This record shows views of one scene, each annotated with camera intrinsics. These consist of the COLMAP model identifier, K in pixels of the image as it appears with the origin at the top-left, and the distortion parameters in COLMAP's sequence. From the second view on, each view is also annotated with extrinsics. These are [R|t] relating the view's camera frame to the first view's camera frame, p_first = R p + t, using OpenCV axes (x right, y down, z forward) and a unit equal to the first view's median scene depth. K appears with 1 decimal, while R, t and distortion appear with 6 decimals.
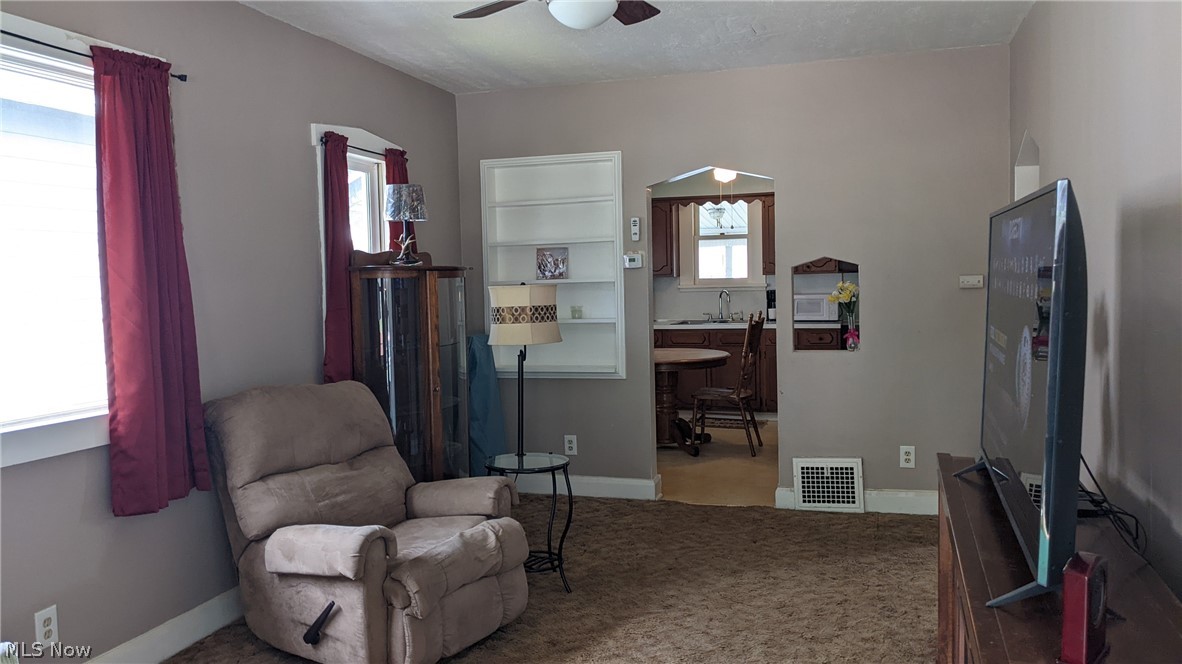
lens RADIAL K [[956.2, 0, 591.8], [0, 956.2, 334.7], [0, 0, 1]] dist [-0.001874, -0.000475]
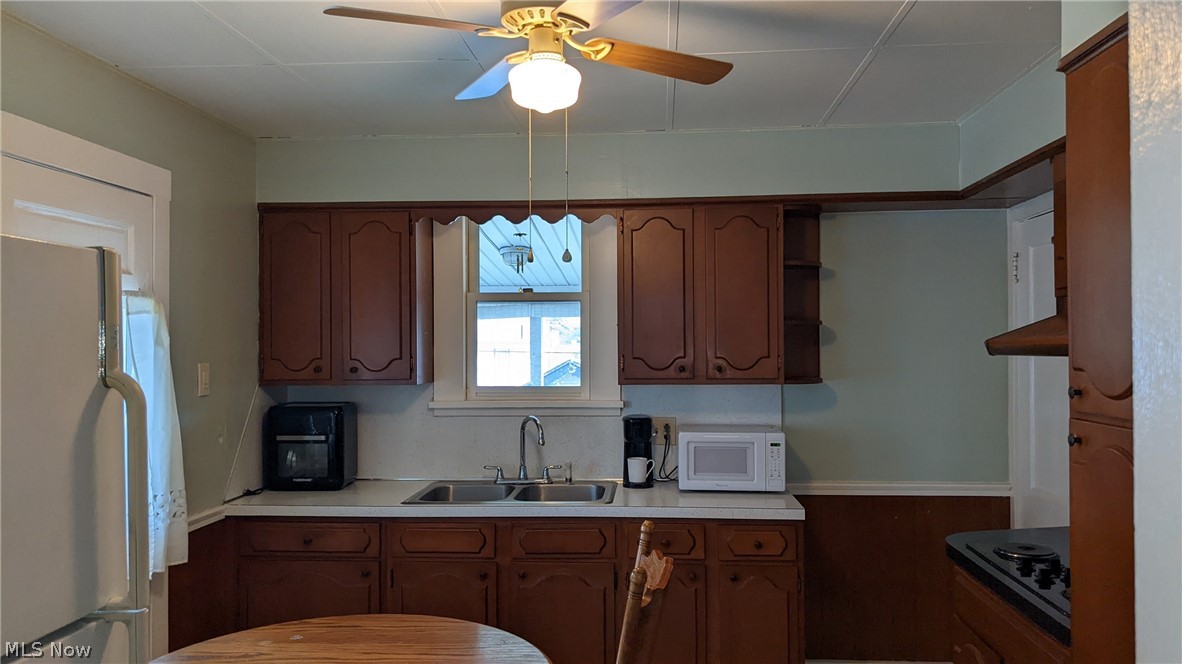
lens RADIAL K [[956.2, 0, 592.6], [0, 956.2, 335.4], [0, 0, 1]] dist [-0.001874, -0.000475]
pose [[0.977900, 0.025702, 0.207489, 0.073979], [-0.009094, 0.996705, -0.080605, -0.048753], [-0.208877, 0.076937, 0.974911, 0.561979]]
